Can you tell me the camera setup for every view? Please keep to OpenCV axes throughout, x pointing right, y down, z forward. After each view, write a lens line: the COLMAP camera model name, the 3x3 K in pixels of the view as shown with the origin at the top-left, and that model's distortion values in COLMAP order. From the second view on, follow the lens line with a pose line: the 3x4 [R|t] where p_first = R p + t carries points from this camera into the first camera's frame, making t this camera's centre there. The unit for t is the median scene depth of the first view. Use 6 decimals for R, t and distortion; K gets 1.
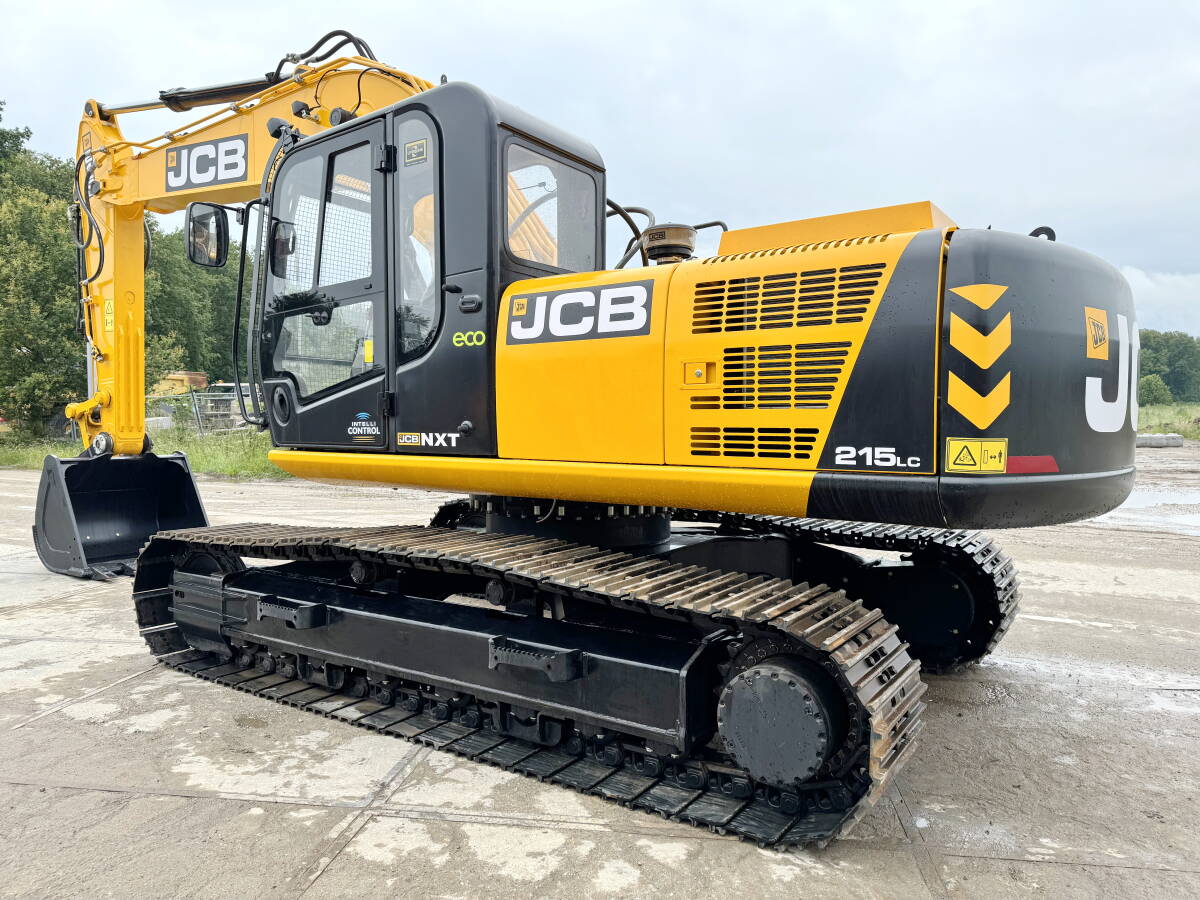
lens RADIAL K [[835.6, 0, 598.0], [0, 835.6, 453.7], [0, 0, 1]] dist [0.072761, -0.087012]
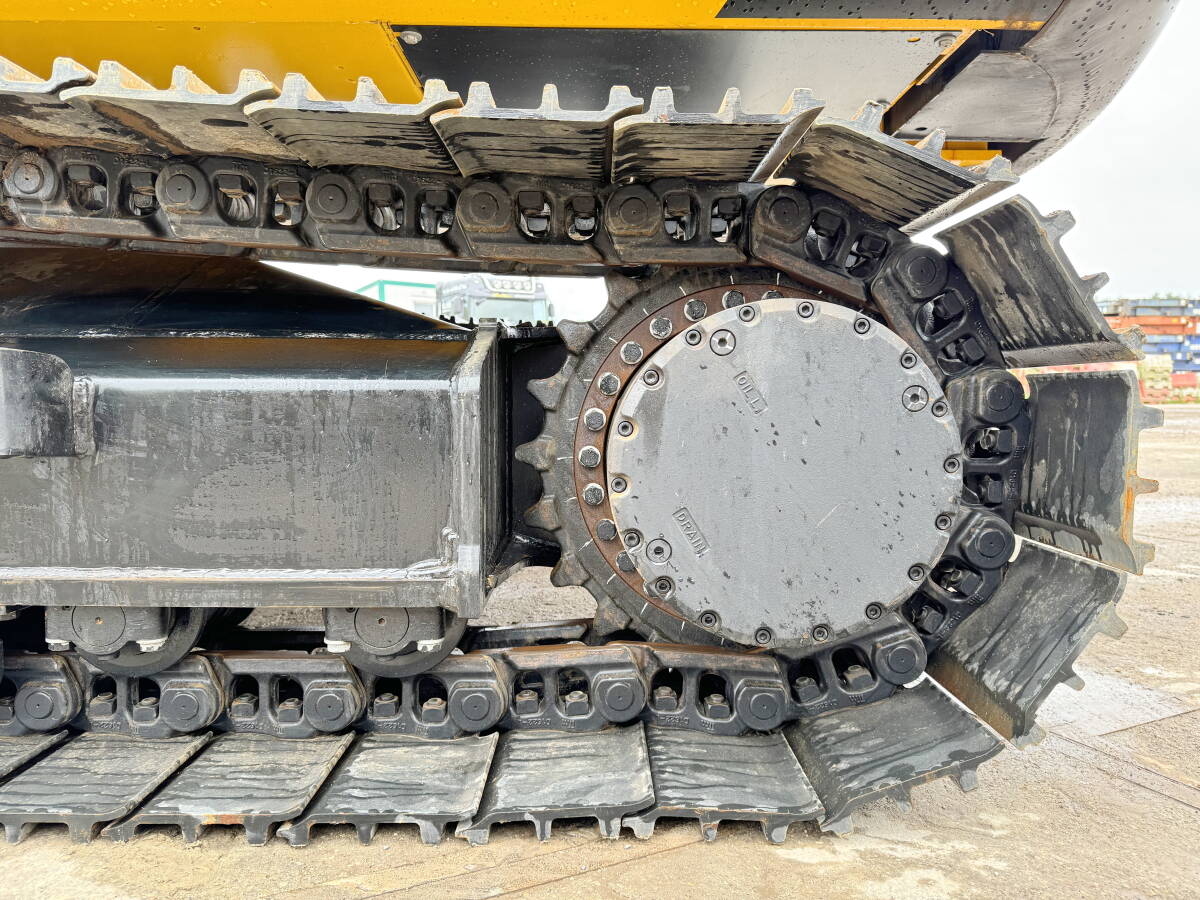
lens RADIAL K [[835.6, 0, 598.0], [0, 835.6, 453.7], [0, 0, 1]] dist [0.072761, -0.087012]
pose [[0.828287, -0.025351, 0.559731, -0.031604], [0.014260, 0.999606, 0.024172, 0.248509], [-0.560123, -0.012040, 0.828322, 0.621737]]
